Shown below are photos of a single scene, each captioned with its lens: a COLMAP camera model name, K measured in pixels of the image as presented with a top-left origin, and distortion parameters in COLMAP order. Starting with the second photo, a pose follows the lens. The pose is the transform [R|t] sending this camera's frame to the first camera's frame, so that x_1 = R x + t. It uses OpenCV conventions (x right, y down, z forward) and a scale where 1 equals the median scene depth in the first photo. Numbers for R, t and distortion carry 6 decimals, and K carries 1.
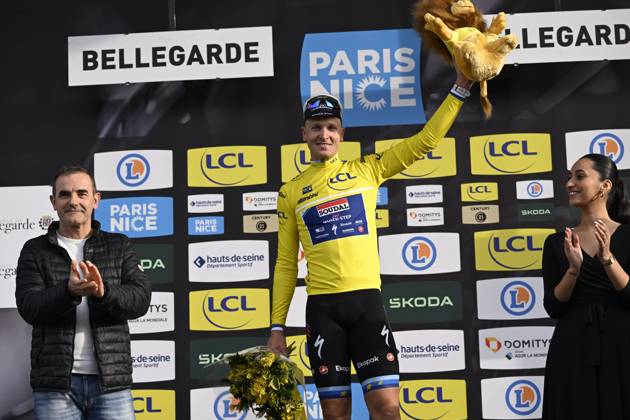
lens RADIAL K [[1808.5, 0, 315.0], [0, 1808.5, 210.0], [0, 0, 1]] dist [0.008143, -0.185343]
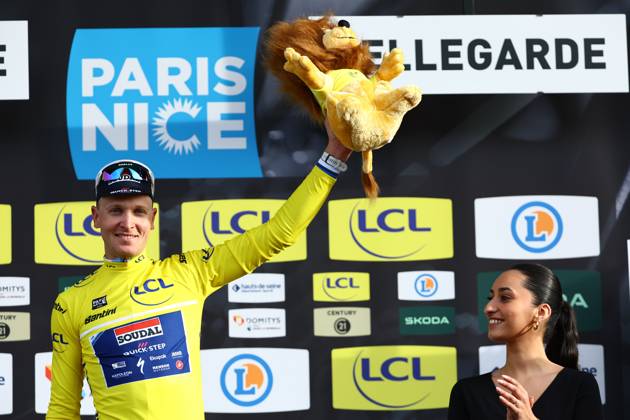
lens RADIAL K [[3880.0, 0, 315.0], [0, 3880.0, 210.0], [0, 0, 1]] dist [-0.151190, 10.296734]
pose [[0.991792, 0.024683, 0.125455, -0.093512], [-0.030046, 0.998706, 0.041041, -0.094155], [-0.124279, -0.044474, 0.991250, -0.376240]]
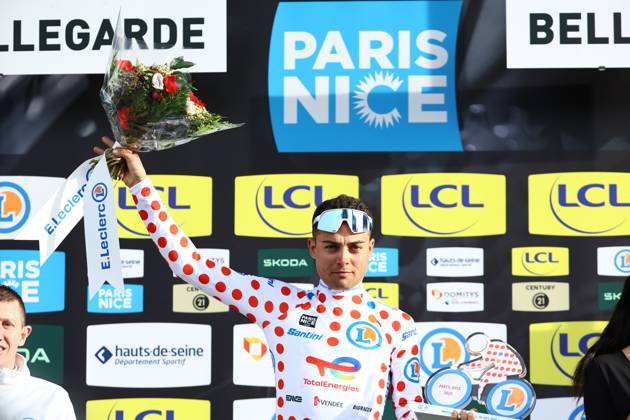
lens RADIAL K [[3880.0, 0, 315.0], [0, 3880.0, 210.0], [0, 0, 1]] dist [-0.151190, 10.296734]
pose [[0.999523, 0.030820, -0.001799, 0.012485], [-0.030684, 0.998150, 0.052485, -0.098312], [0.003413, -0.052404, 0.998620, -0.380747]]
